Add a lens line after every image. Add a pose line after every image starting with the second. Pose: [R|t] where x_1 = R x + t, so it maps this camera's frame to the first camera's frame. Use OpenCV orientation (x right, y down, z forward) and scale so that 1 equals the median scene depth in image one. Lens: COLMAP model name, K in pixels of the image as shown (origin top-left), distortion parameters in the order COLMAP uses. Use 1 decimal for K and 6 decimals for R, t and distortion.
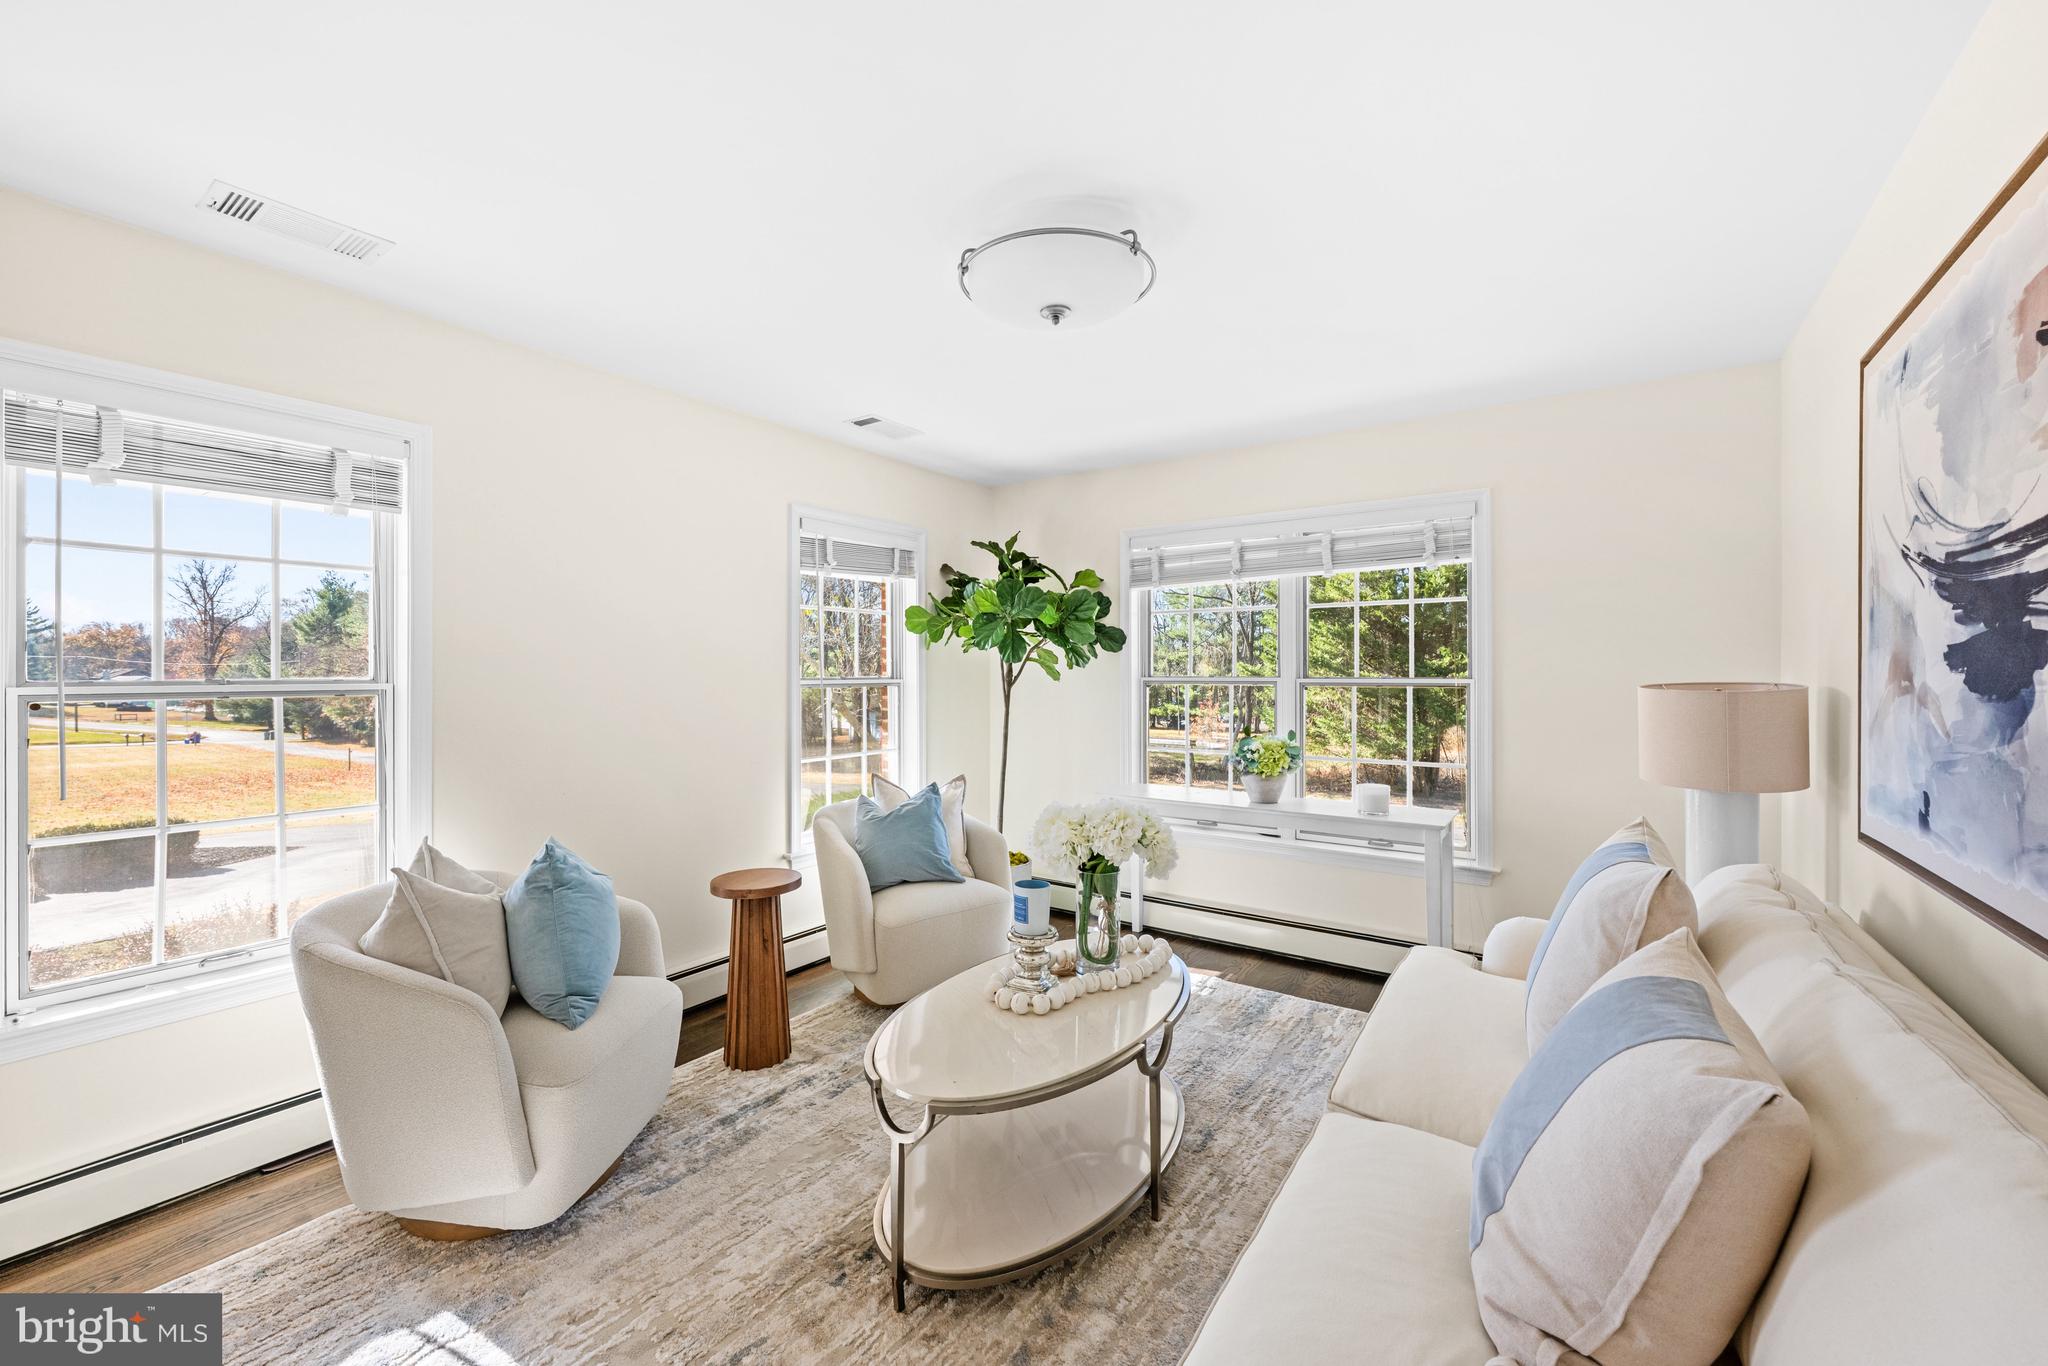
lens RADIAL K [[821.9, 0, 1010.2], [0, 821.9, 674.9], [0, 0, 1]] dist [0.001920, -0.000691]
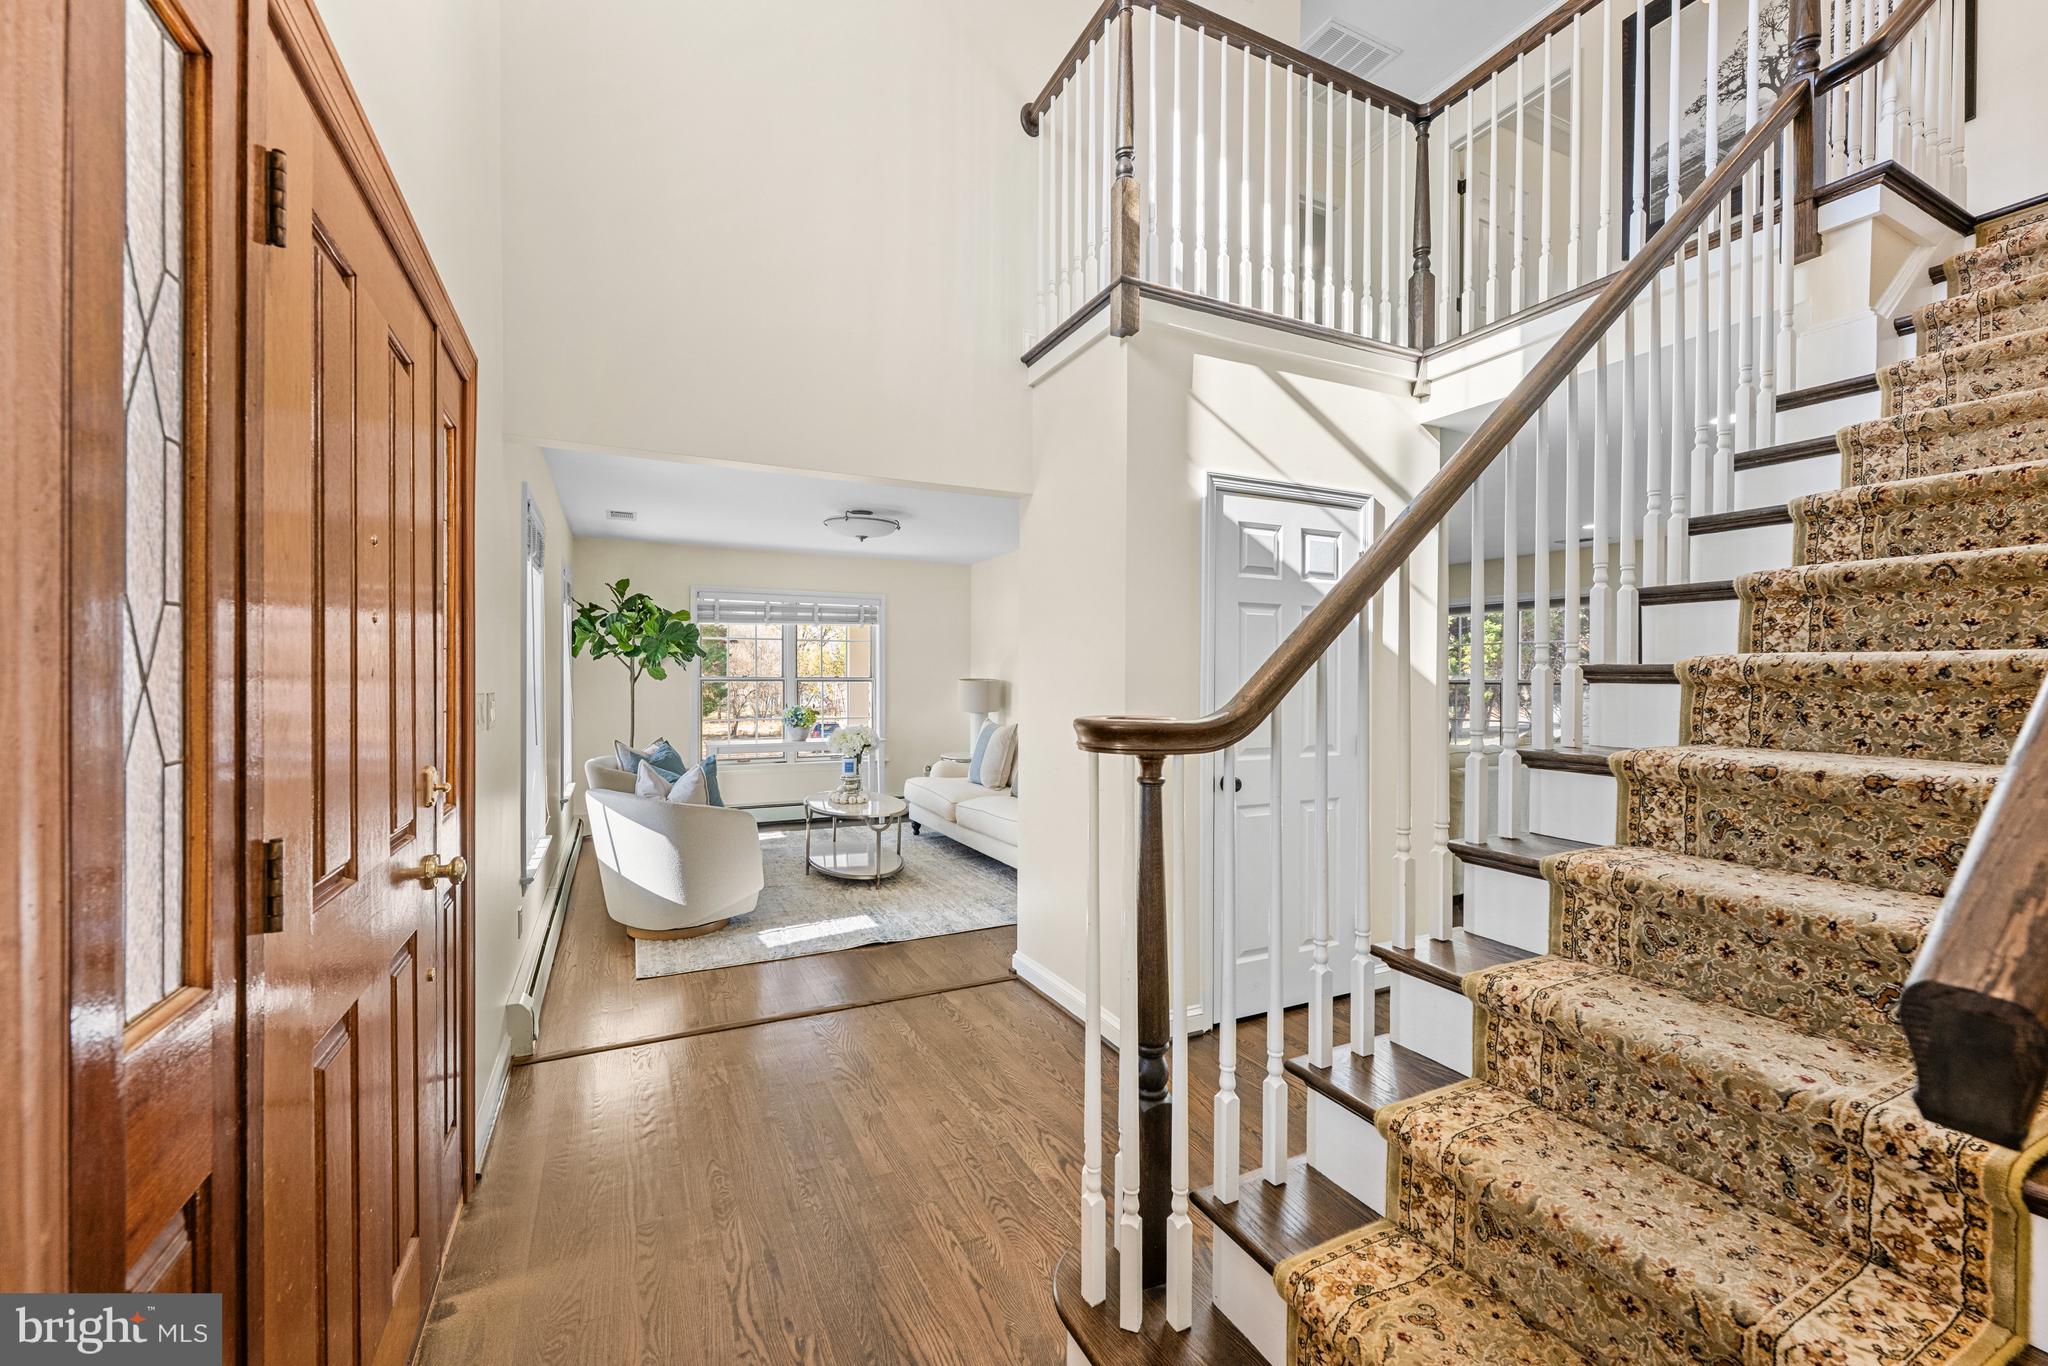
lens RADIAL K [[821.9, 0, 1027.3], [0, 821.9, 682.1], [0, 0, 1]] dist [0.001920, -0.000691]
pose [[0.470174, -0.003491, 0.882567, -2.008865], [-0.002826, 0.999981, 0.005461, 0.004670], [-0.882569, -0.005062, 0.470155, -0.697522]]
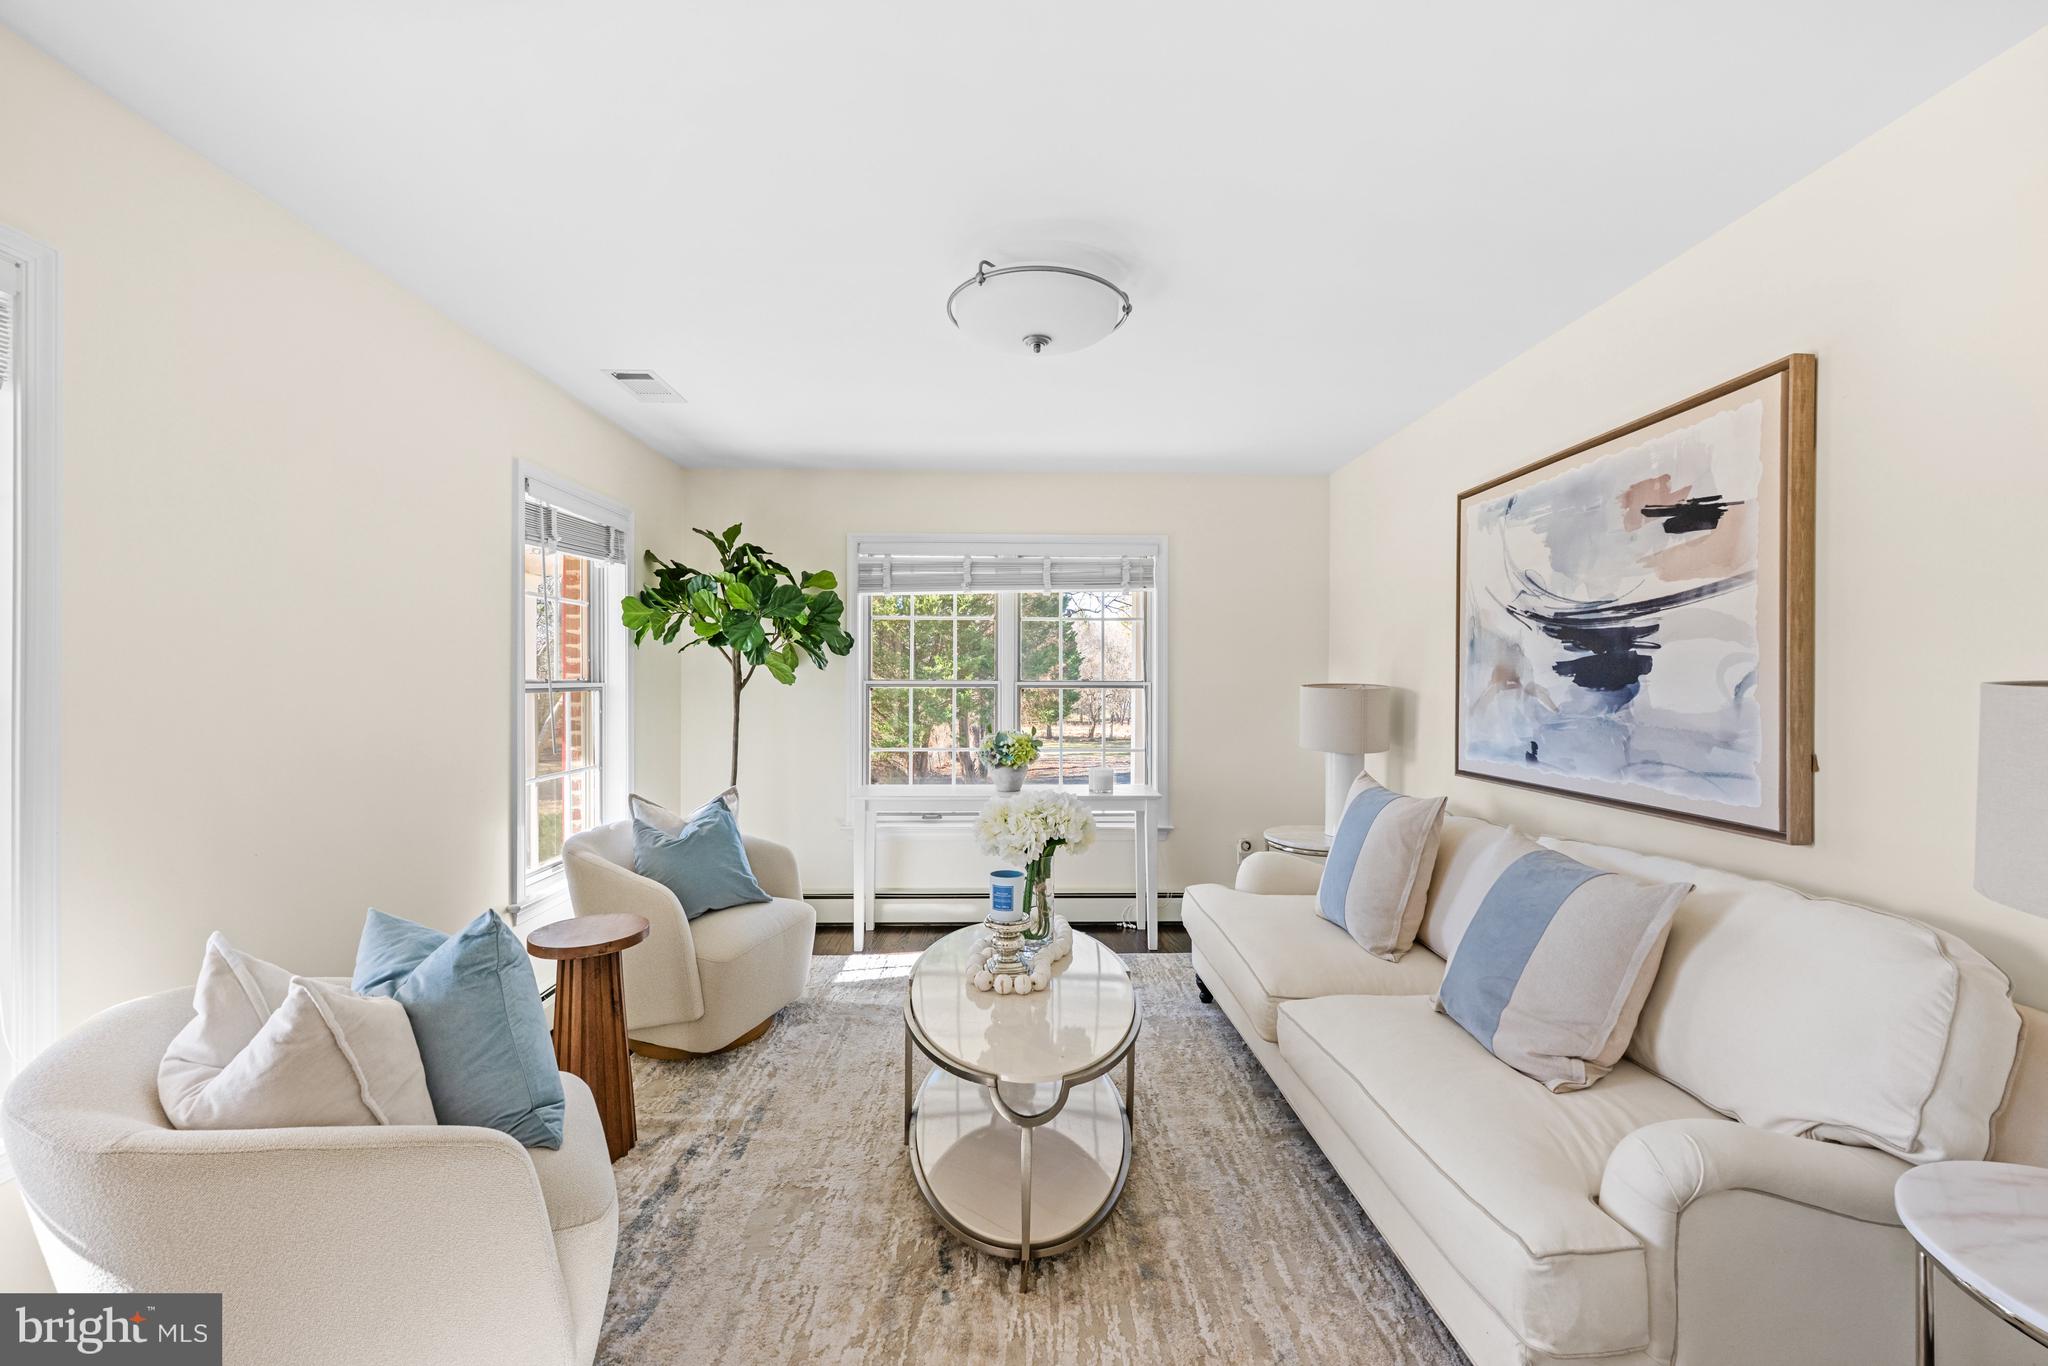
lens RADIAL K [[821.9, 0, 1020.7], [0, 821.9, 682.2], [0, 0, 1]] dist [0.001920, -0.000691]
pose [[0.801382, 0.000165, 0.598153, -0.610379], [-0.001784, 0.999996, 0.002114, 0.005268], [-0.598150, -0.002761, 0.801379, 0.144391]]
